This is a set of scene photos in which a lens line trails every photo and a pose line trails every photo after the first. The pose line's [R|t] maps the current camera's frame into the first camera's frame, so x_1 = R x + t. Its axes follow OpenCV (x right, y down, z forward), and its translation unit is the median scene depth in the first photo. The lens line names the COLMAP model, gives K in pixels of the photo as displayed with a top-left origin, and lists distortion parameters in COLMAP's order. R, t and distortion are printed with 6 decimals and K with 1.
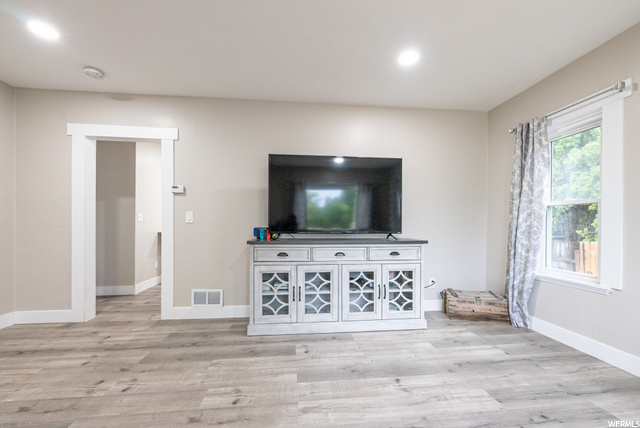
lens RADIAL K [[245.9, 0, 314.7], [0, 245.9, 223.7], [0, 0, 1]] dist [-0.003961, 0.000115]
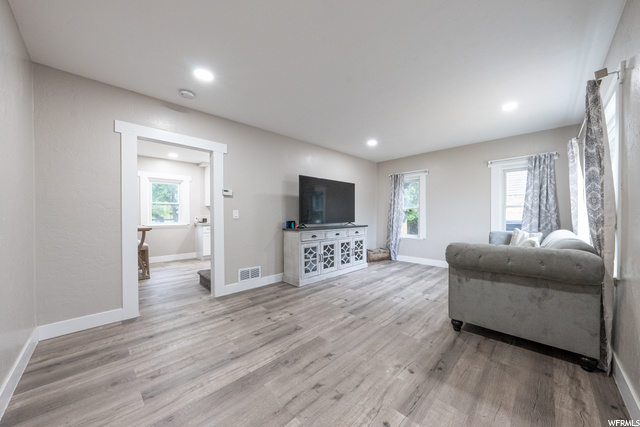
lens RADIAL K [[228.5, 0, 332.3], [0, 228.5, 215.6], [0, 0, 1]] dist [-0.000813, -0.000087]
pose [[0.761850, -0.009241, 0.647688, -1.051904], [0.005249, 0.999953, 0.008092, -0.031497], [-0.647733, -0.002765, 0.761863, -0.294603]]
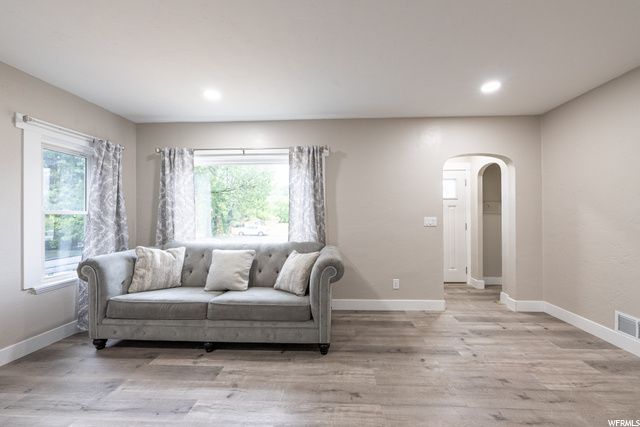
lens RADIAL K [[242.2, 0, 331.6], [0, 242.2, 215.8], [0, 0, 1]] dist [-0.002776, -0.000121]
pose [[-0.992812, -0.002976, 0.119644, -0.227172], [-0.003322, 0.999991, -0.002693, -0.066125], [-0.119635, -0.003071, -0.992813, 0.943028]]
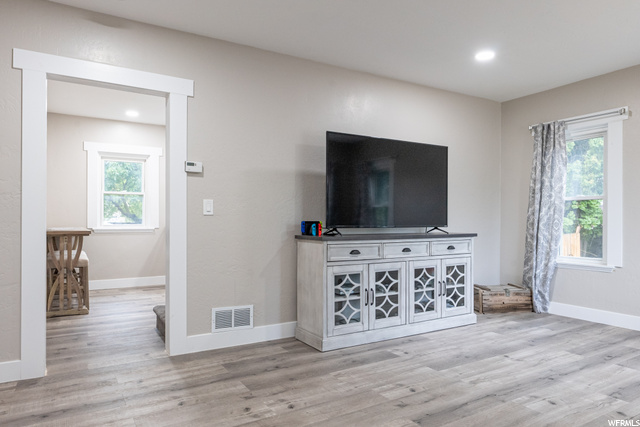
lens RADIAL K [[412.2, 0, 301.6], [0, 412.2, 217.0], [0, 0, 1]] dist [0.005399, -0.001930]
pose [[0.913535, 0.000339, 0.406761, -0.871146], [0.000335, 0.999999, -0.001585, 0.004765], [-0.406761, 0.001584, 0.913533, -0.230527]]
